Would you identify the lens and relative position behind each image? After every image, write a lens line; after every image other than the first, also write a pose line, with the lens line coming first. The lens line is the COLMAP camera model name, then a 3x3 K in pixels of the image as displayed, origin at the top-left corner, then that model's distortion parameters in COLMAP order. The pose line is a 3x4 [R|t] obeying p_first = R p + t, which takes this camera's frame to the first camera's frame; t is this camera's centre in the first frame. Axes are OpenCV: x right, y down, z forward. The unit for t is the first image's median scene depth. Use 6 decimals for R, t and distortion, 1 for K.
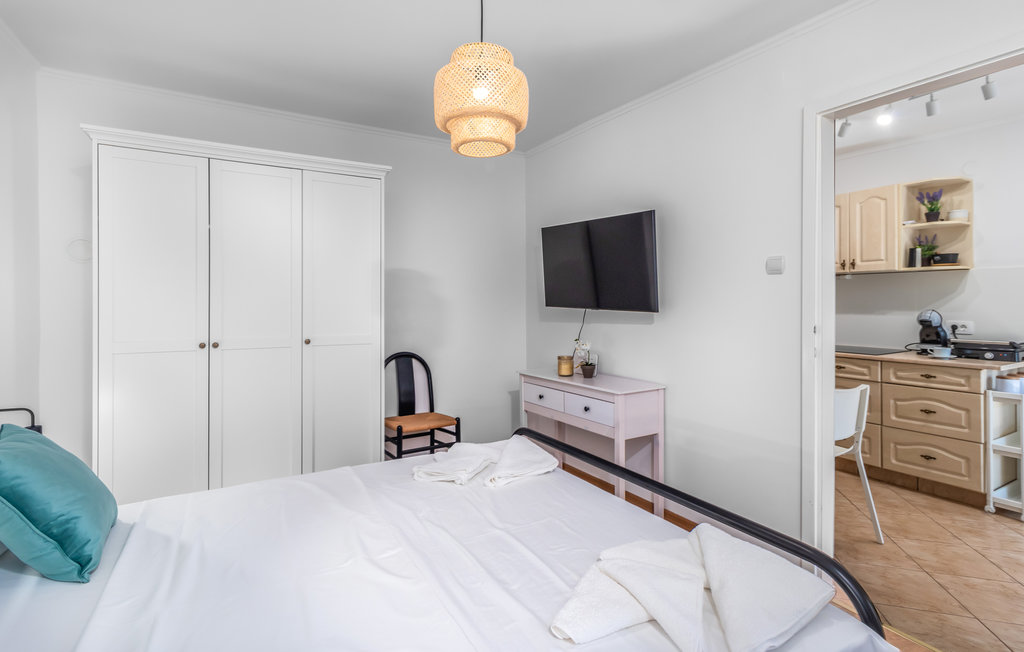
lens RADIAL K [[500.1, 0, 514.5], [0, 500.1, 301.6], [0, 0, 1]] dist [0.003458, 0.000652]
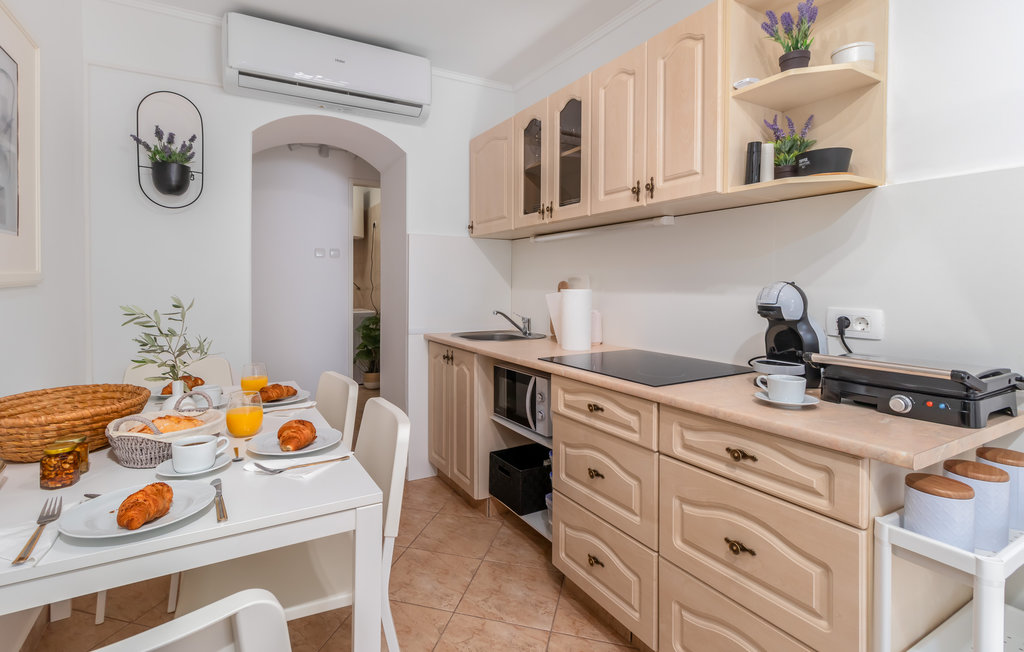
lens RADIAL K [[491.9, 0, 509.8], [0, 491.9, 289.9], [0, 0, 1]] dist [0.001343, 0.000598]
pose [[0.999798, 0.008126, -0.018377, 0.604322], [-0.007954, 0.999924, 0.009425, 0.021547], [0.018452, -0.009277, 0.999787, 0.577502]]
